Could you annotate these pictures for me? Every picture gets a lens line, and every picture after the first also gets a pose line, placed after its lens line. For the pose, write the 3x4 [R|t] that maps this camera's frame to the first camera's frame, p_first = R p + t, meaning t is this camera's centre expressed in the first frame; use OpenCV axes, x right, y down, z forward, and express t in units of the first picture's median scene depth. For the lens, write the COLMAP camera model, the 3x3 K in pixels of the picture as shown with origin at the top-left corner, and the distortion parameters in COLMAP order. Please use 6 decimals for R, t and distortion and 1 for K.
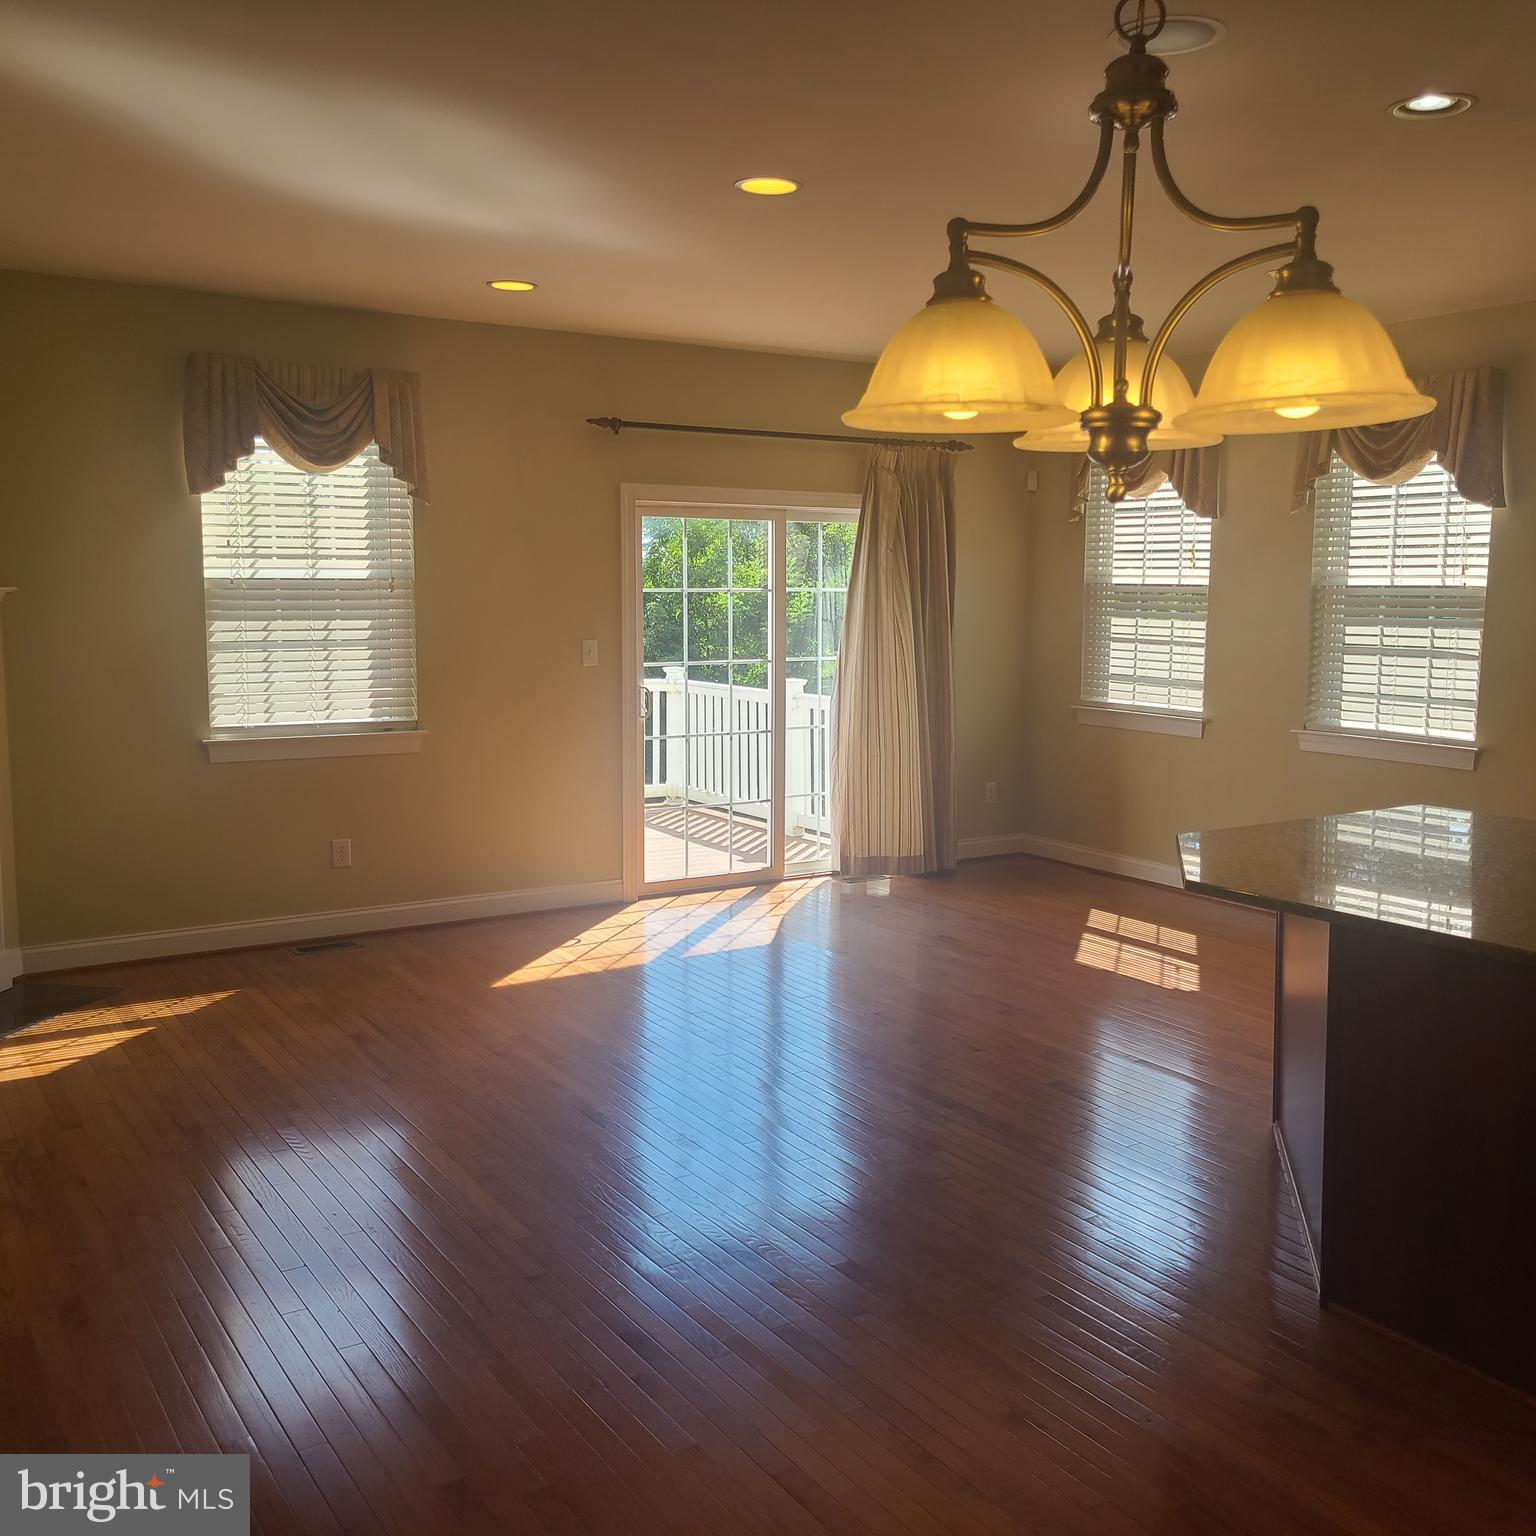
lens RADIAL K [[1544.8, 0, 802.9], [0, 1544.8, 750.0], [0, 0, 1]] dist [0.061464, 0.000000]
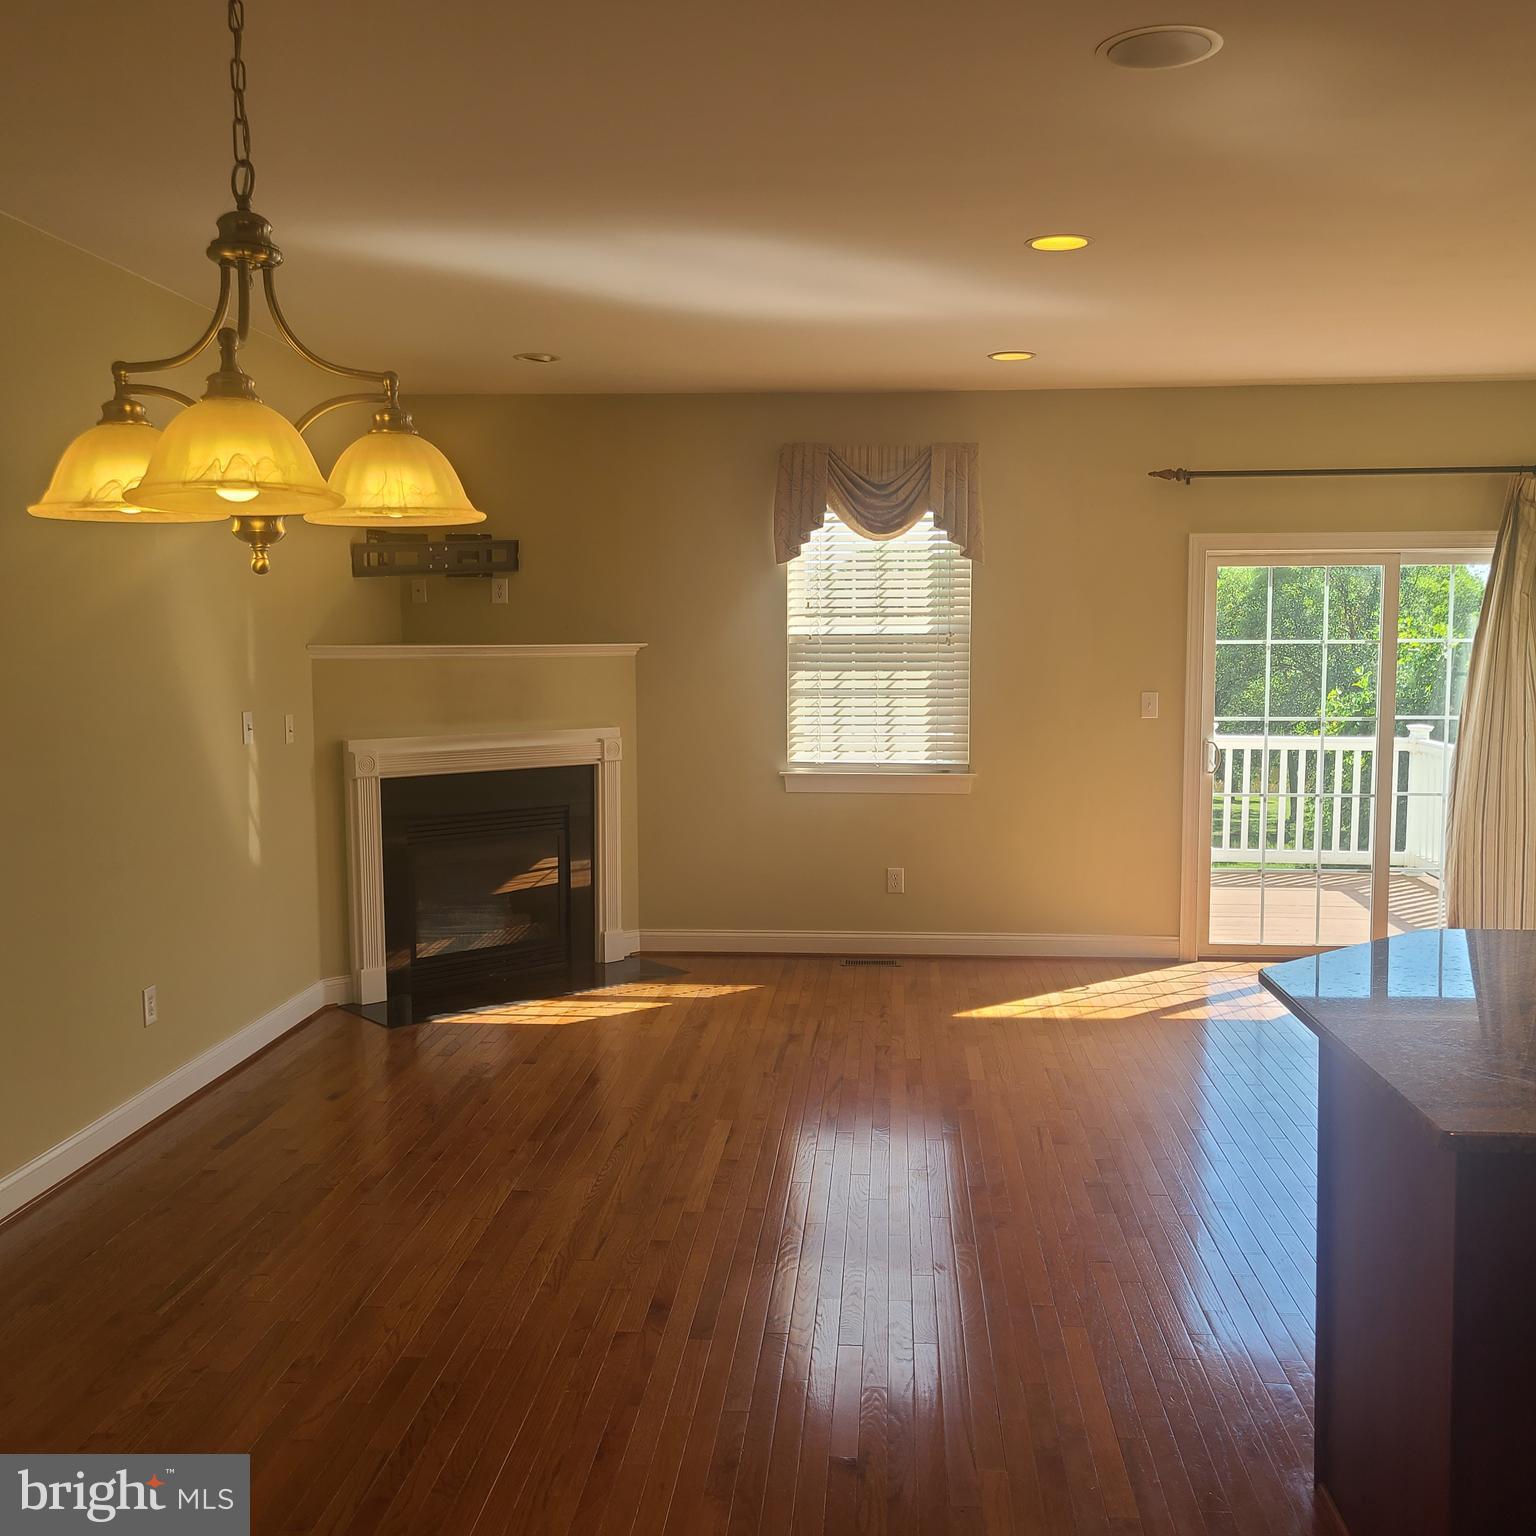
lens RADIAL K [[1544.8, 0, 776.3], [0, 1544.8, 765.1], [0, 0, 1]] dist [0.061464, 0.000000]
pose [[0.801871, 0.045354, -0.595774, 0.294939], [-0.059602, 0.998213, -0.004230, -0.006424], [0.594517, 0.038902, 0.803141, 0.061446]]
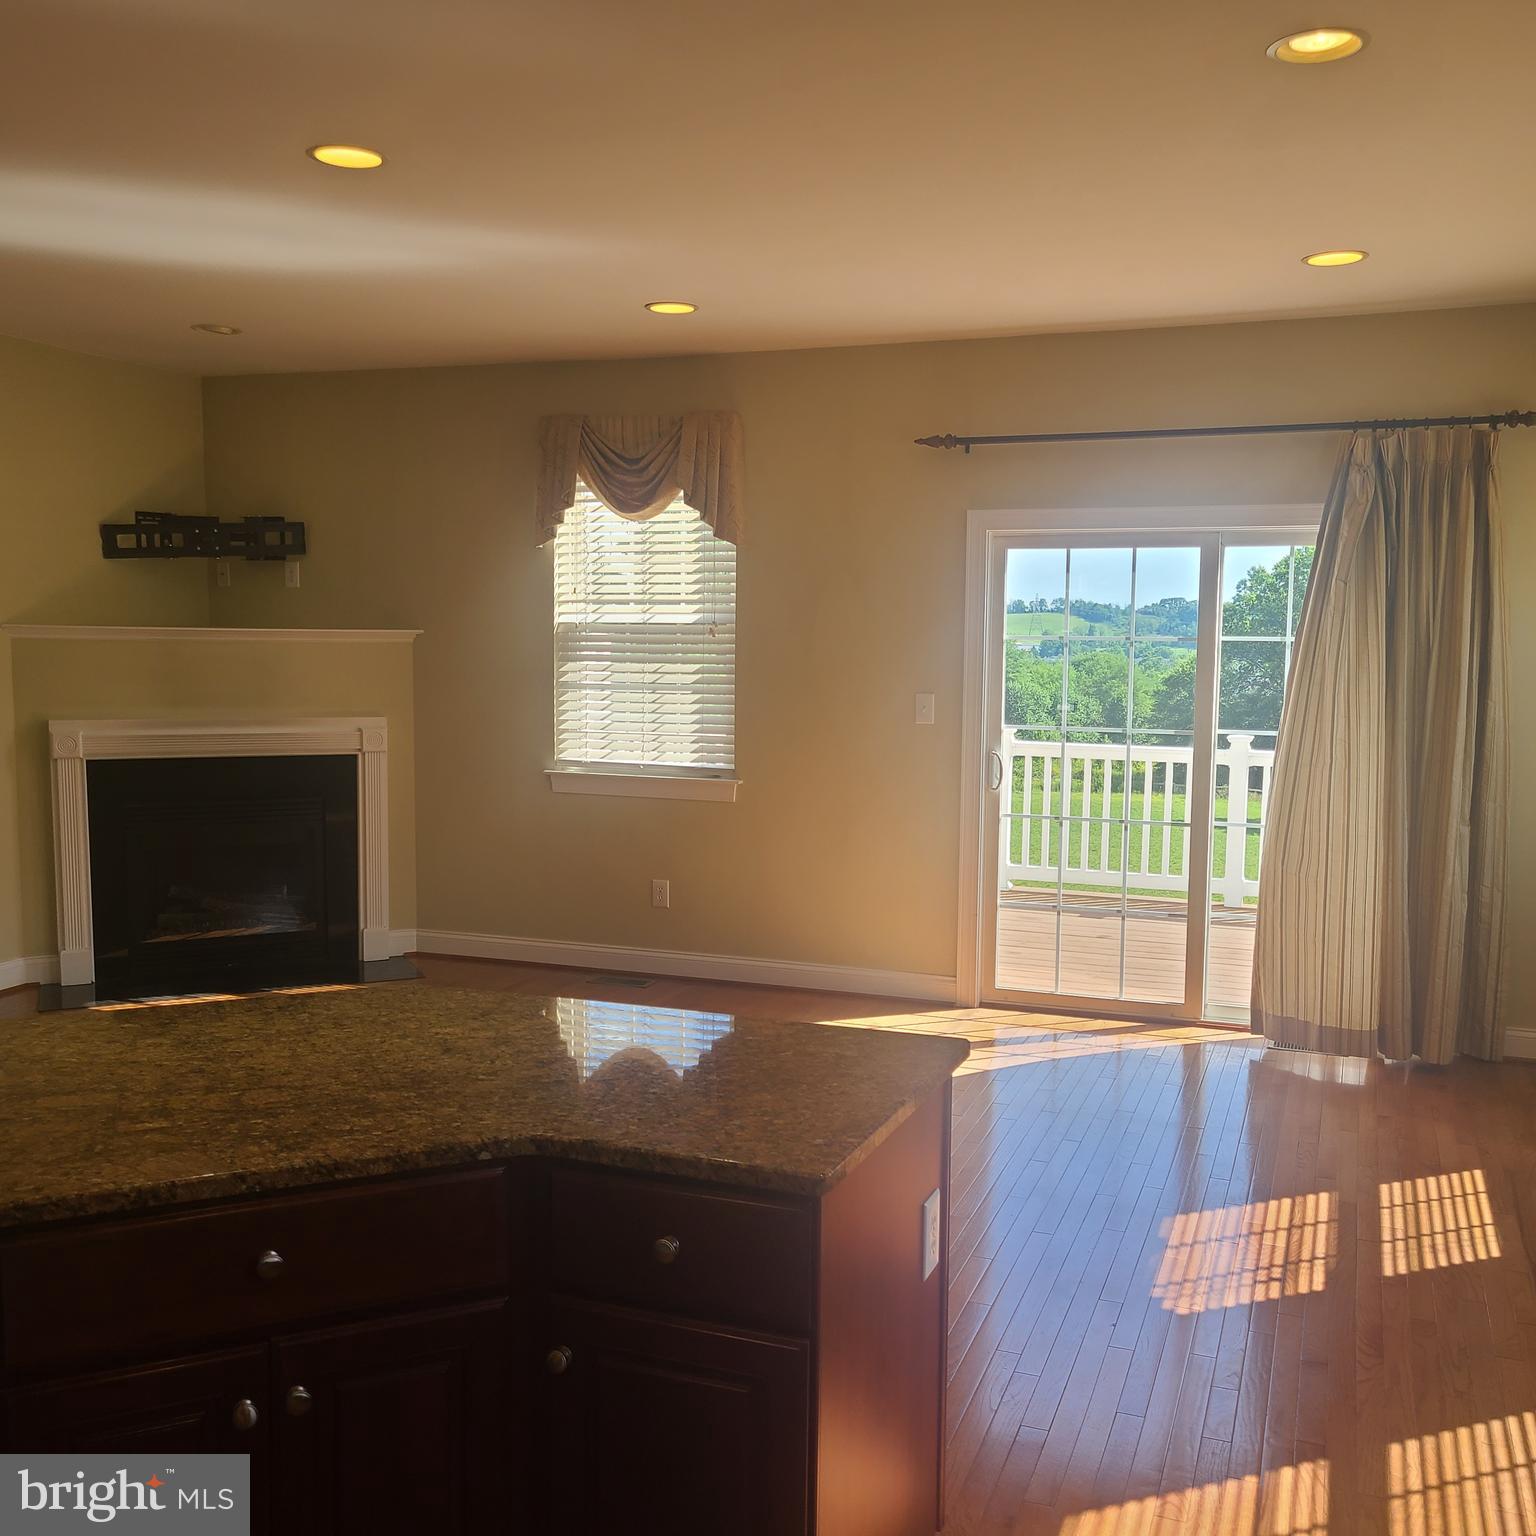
lens RADIAL K [[1544.8, 0, 789.6], [0, 1544.8, 776.3], [0, 0, 1]] dist [0.061464, 0.000000]
pose [[0.597128, 0.078396, -0.798306, 0.565073], [-0.094248, 0.995176, 0.027233, -0.046181], [0.796590, 0.058977, 0.601636, 0.465484]]
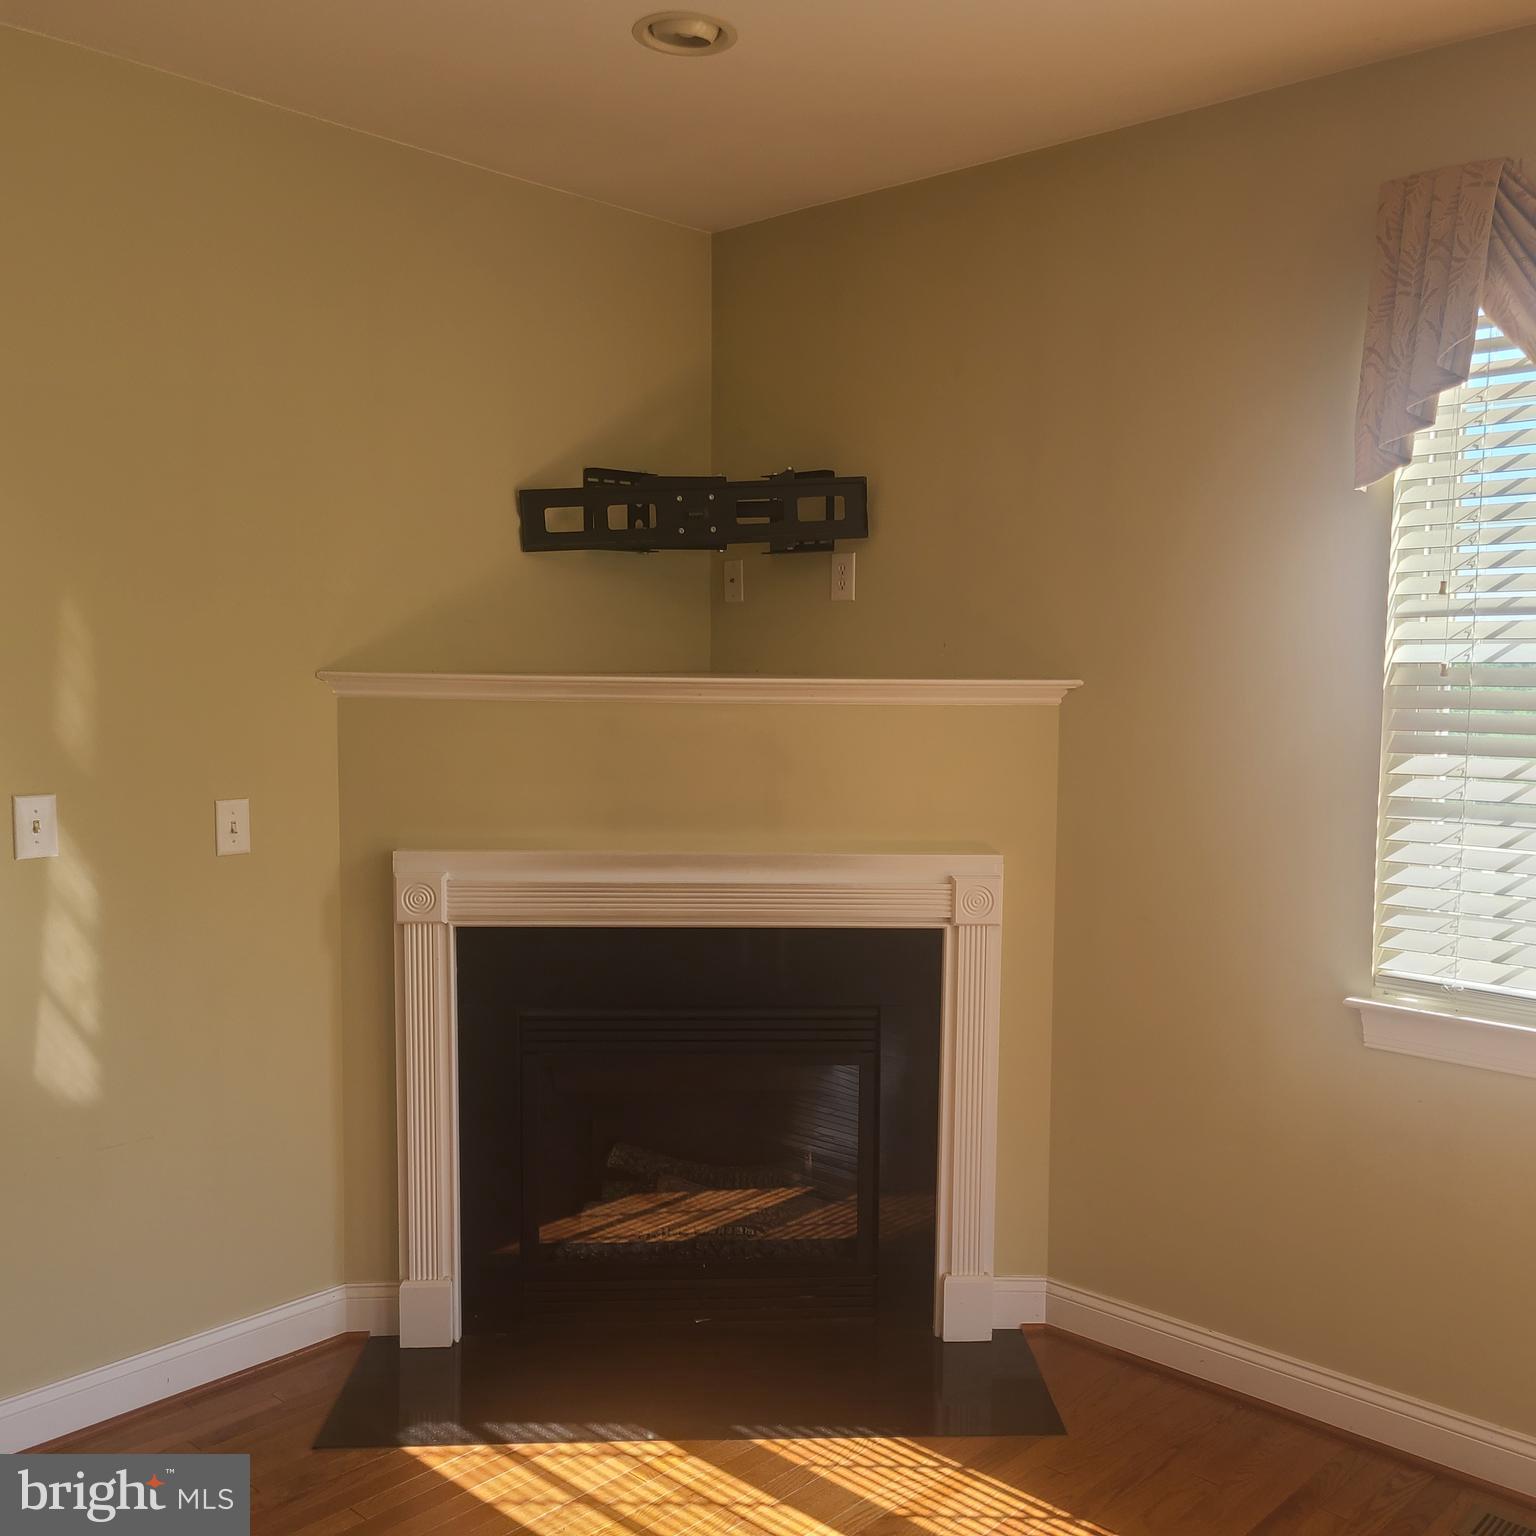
lens RADIAL K [[1544.8, 0, 802.9], [0, 1544.8, 799.5], [0, 0, 1]] dist [0.061464, 0.000000]
pose [[0.255003, 0.084012, -0.963284, 0.032490], [-0.113380, 0.991944, 0.056498, -0.072533], [0.960270, 0.094810, 0.262474, 0.678824]]
